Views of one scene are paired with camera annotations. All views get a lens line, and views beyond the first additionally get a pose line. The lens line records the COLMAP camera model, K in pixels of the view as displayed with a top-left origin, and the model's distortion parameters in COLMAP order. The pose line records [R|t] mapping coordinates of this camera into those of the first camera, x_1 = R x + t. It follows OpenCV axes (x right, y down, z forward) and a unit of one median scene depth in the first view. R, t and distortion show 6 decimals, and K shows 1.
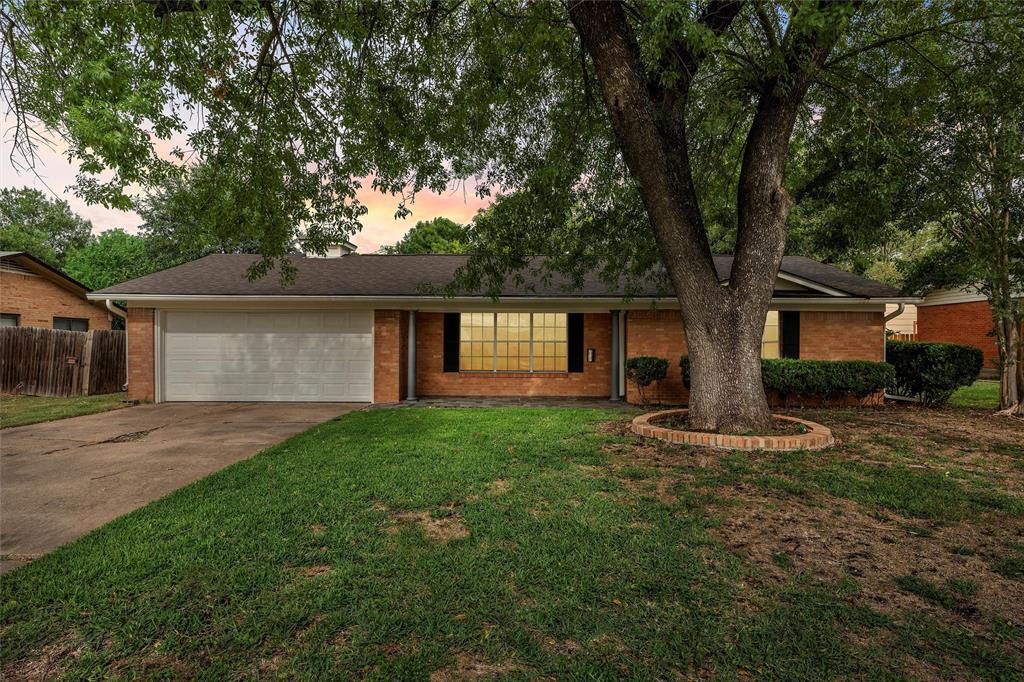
lens RADIAL K [[470.8, 0, 515.2], [0, 470.8, 342.3], [0, 0, 1]] dist [-0.001866, -0.000086]
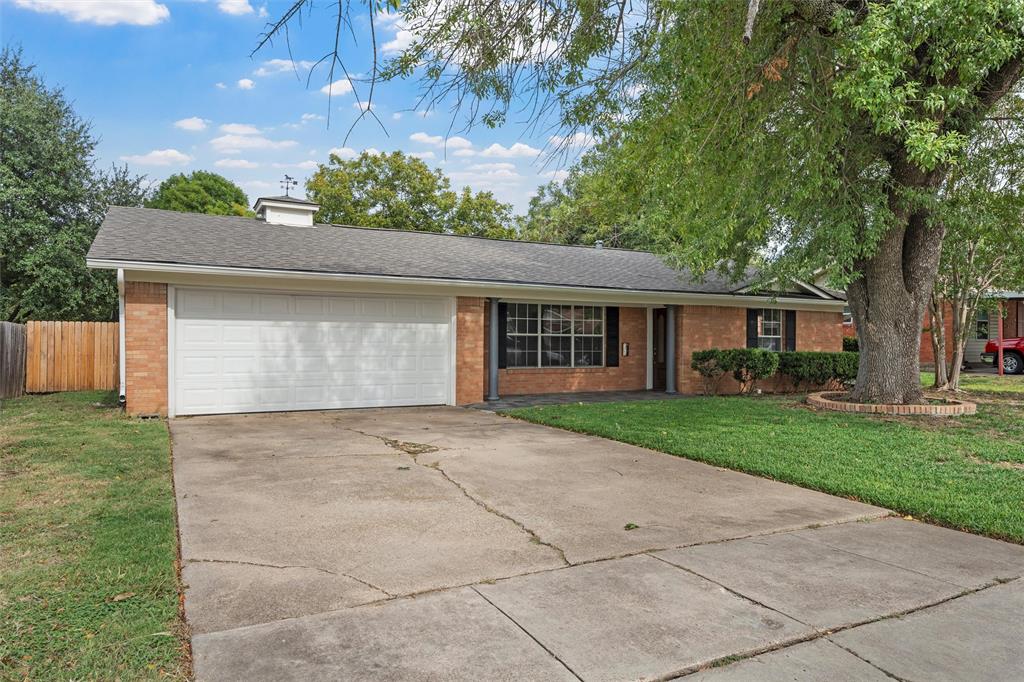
lens RADIAL K [[545.8, 0, 523.1], [0, 545.8, 338.1], [0, 0, 1]] dist [-0.012576, 0.000233]
pose [[0.915117, 0.004613, 0.403162, -0.575528], [-0.004228, 0.999989, -0.001844, 0.008280], [-0.403166, -0.000017, 0.915127, 0.039608]]
